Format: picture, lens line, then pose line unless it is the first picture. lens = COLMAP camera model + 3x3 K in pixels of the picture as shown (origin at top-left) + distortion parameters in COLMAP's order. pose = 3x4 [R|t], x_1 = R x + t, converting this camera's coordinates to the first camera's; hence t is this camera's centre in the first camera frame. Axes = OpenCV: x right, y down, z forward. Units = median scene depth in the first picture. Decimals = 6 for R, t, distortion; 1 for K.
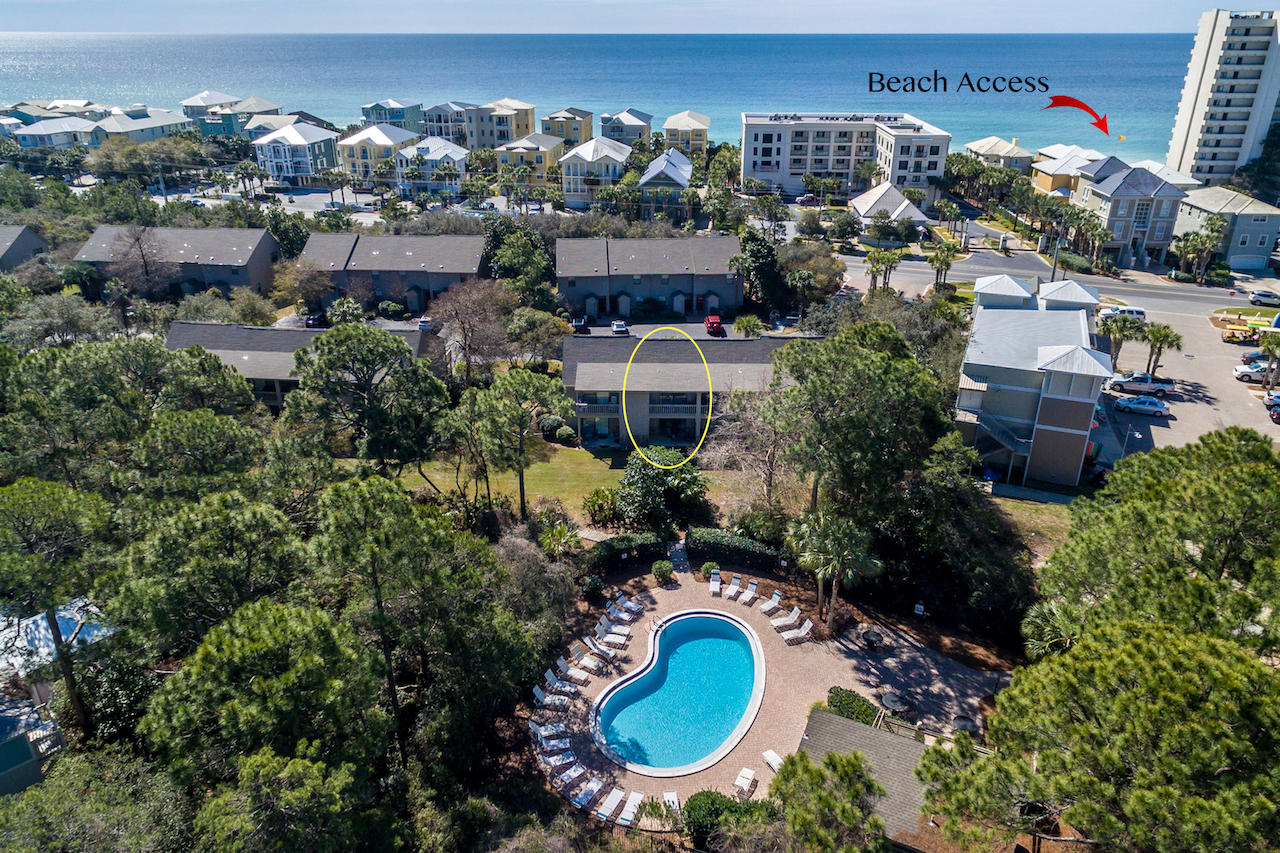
lens RADIAL K [[882.4, 0, 641.9], [0, 882.4, 432.1], [0, 0, 1]] dist [0.009774, -0.003182]
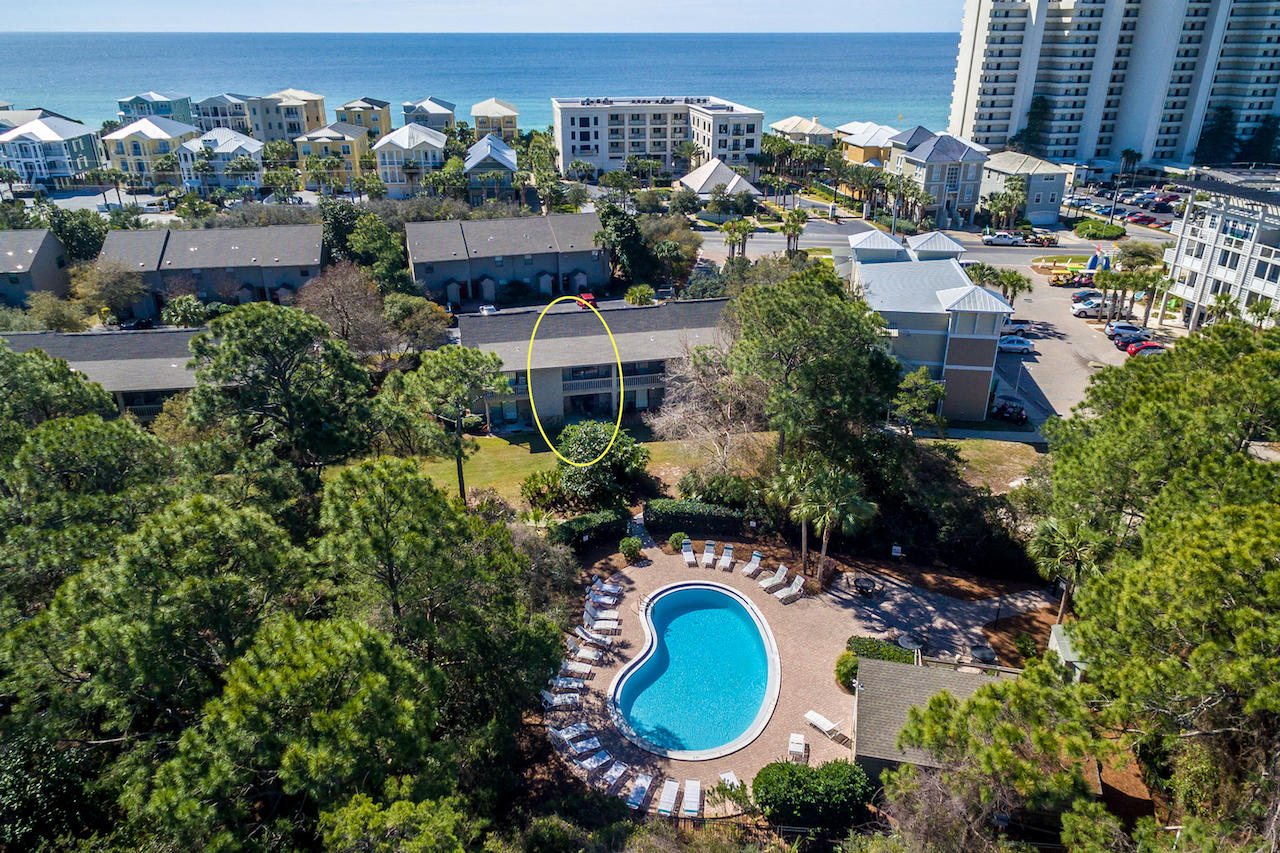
lens RADIAL K [[882.4, 0, 647.1], [0, 882.4, 432.9], [0, 0, 1]] dist [0.009774, -0.003182]
pose [[0.969920, -0.100716, 0.221611, -0.105624], [0.100289, 0.994871, 0.013208, 0.017500], [-0.221805, 0.009414, 0.975046, 0.058977]]
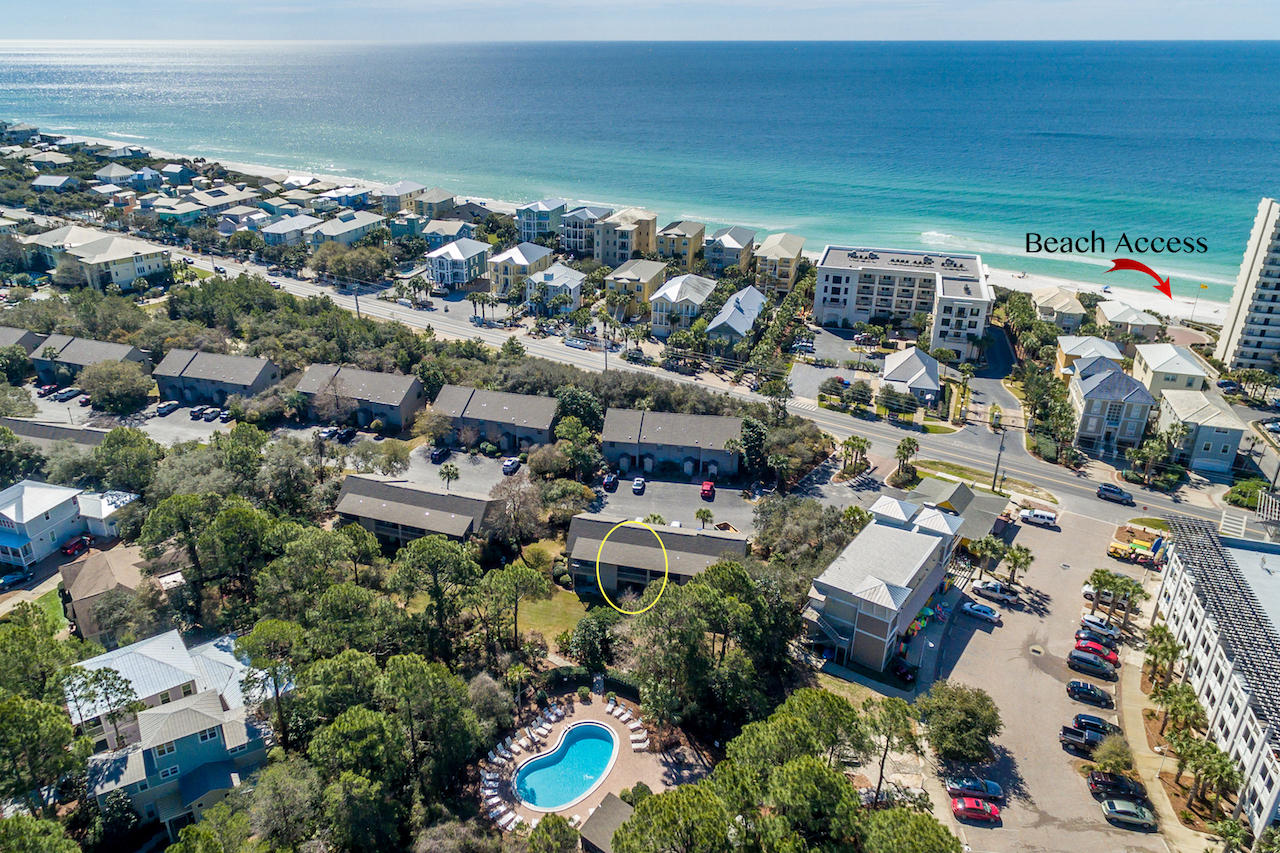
lens RADIAL K [[882.4, 0, 578.9], [0, 882.4, 435.2], [0, 0, 1]] dist [0.009774, -0.003182]
pose [[0.967545, 0.102142, -0.231137, 0.249401], [-0.103869, 0.994580, 0.004716, -0.242351], [0.230366, 0.019445, 0.972910, -0.480468]]
